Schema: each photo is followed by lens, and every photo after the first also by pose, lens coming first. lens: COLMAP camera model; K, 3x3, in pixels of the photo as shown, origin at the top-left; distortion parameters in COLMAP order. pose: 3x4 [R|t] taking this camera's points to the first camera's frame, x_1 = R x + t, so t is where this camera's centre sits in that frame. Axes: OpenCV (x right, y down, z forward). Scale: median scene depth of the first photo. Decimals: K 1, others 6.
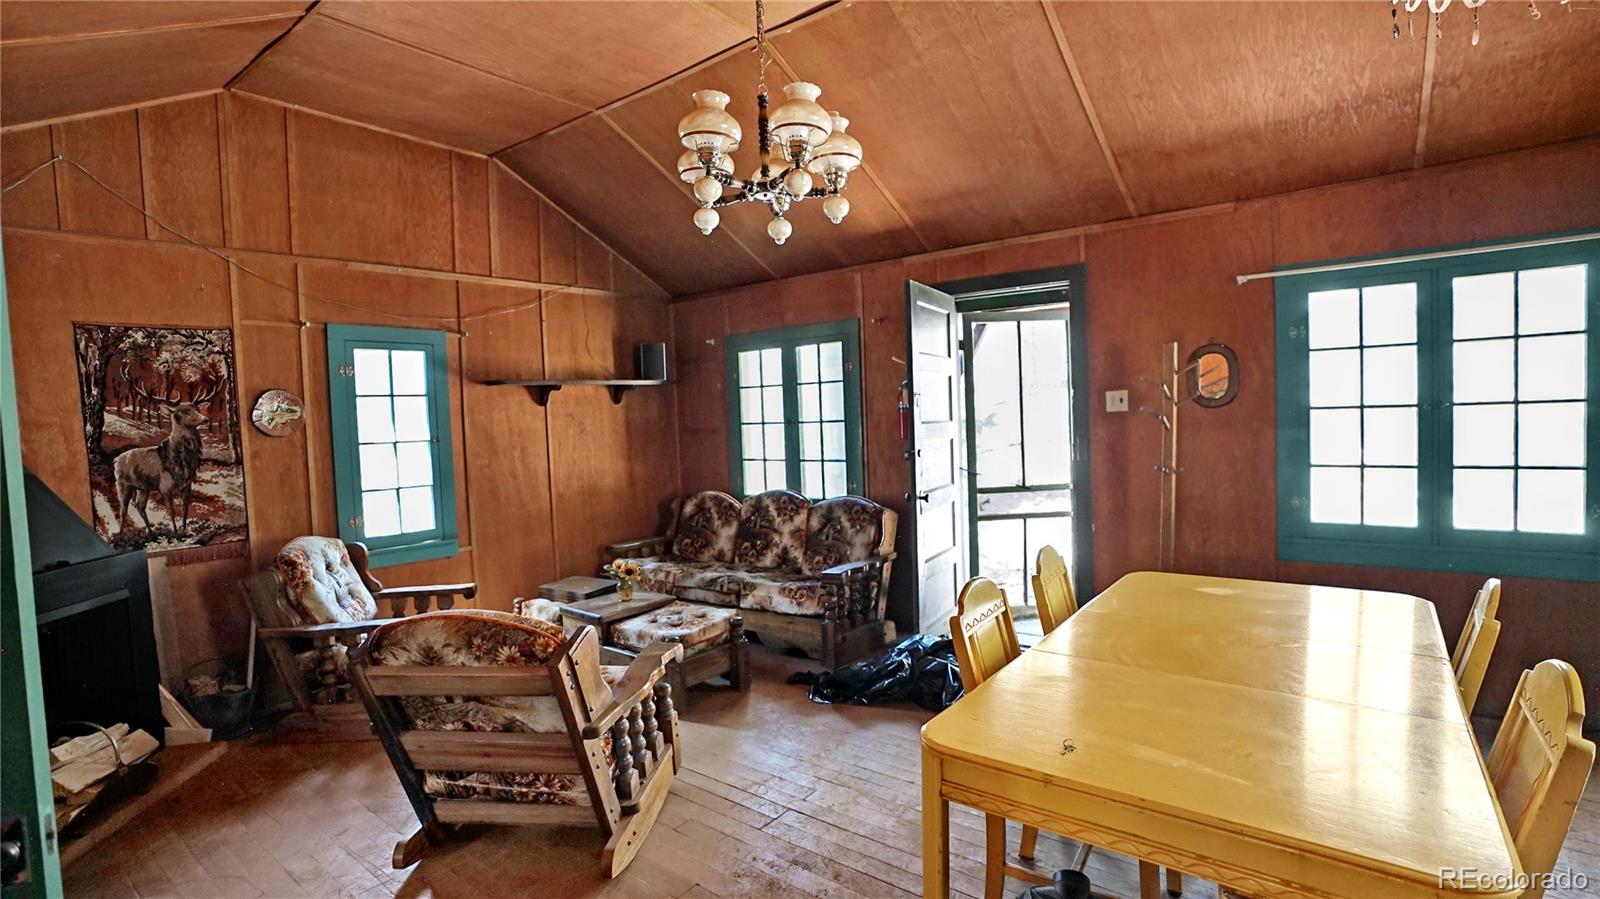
lens RADIAL K [[737.0, 0, 805.3], [0, 737.0, 448.3], [0, 0, 1]] dist [-0.040529, 0.008661]
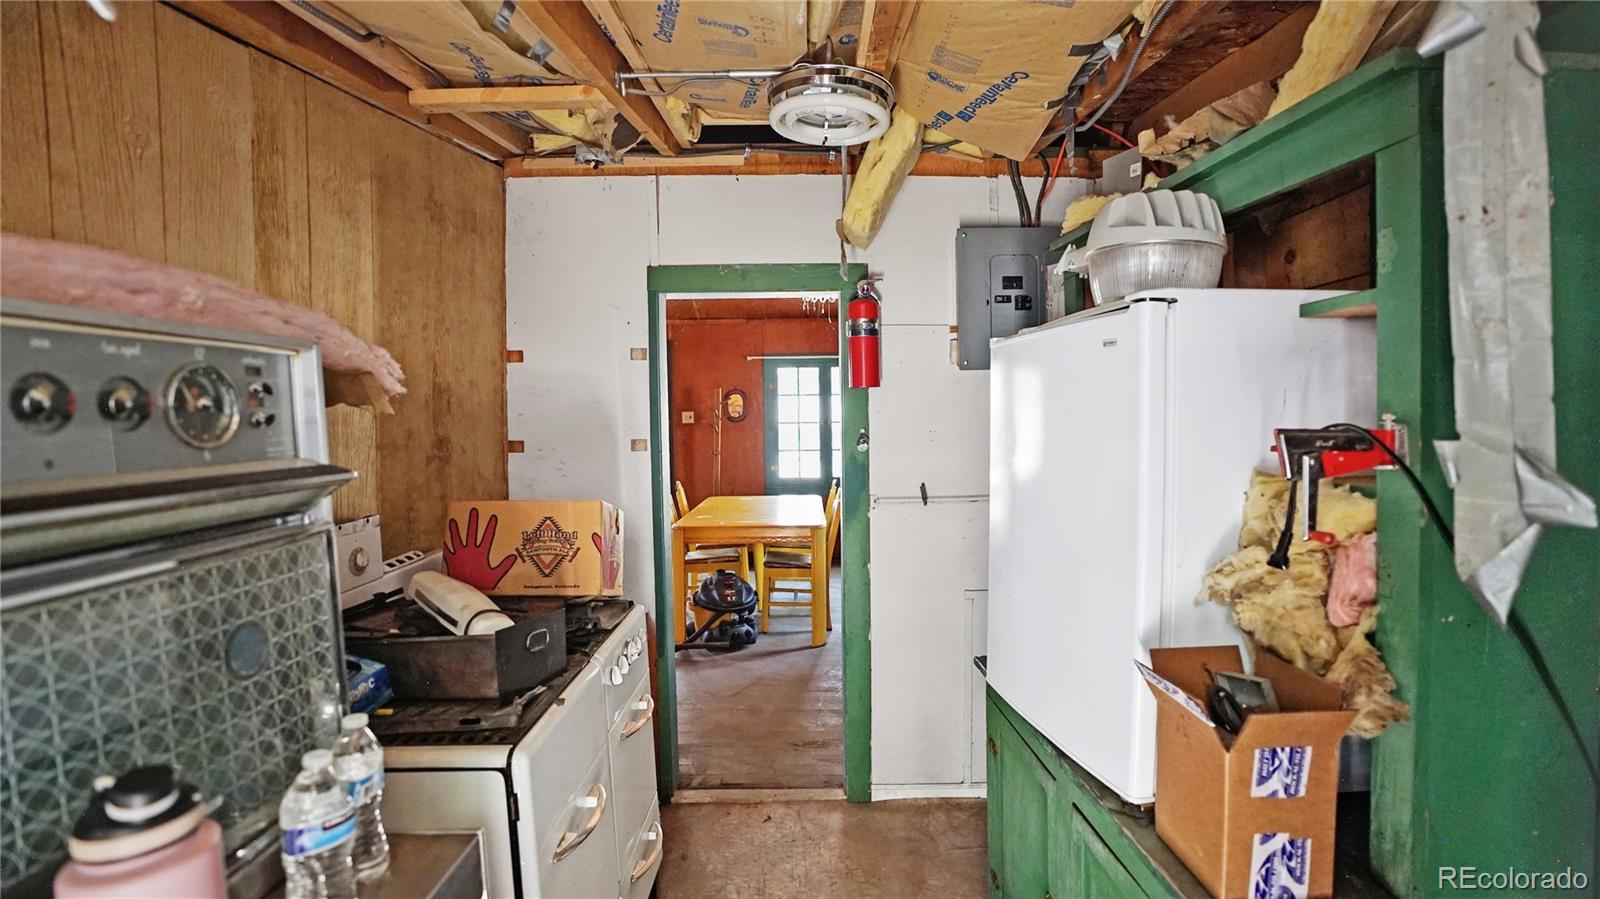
lens RADIAL K [[737.0, 0, 803.9], [0, 737.0, 452.2], [0, 0, 1]] dist [-0.040529, 0.008661]
pose [[0.802103, -0.001842, 0.597183, -0.465557], [0.009884, 0.999899, -0.010191, 0.045633], [-0.597104, 0.014076, 0.802040, -0.678364]]
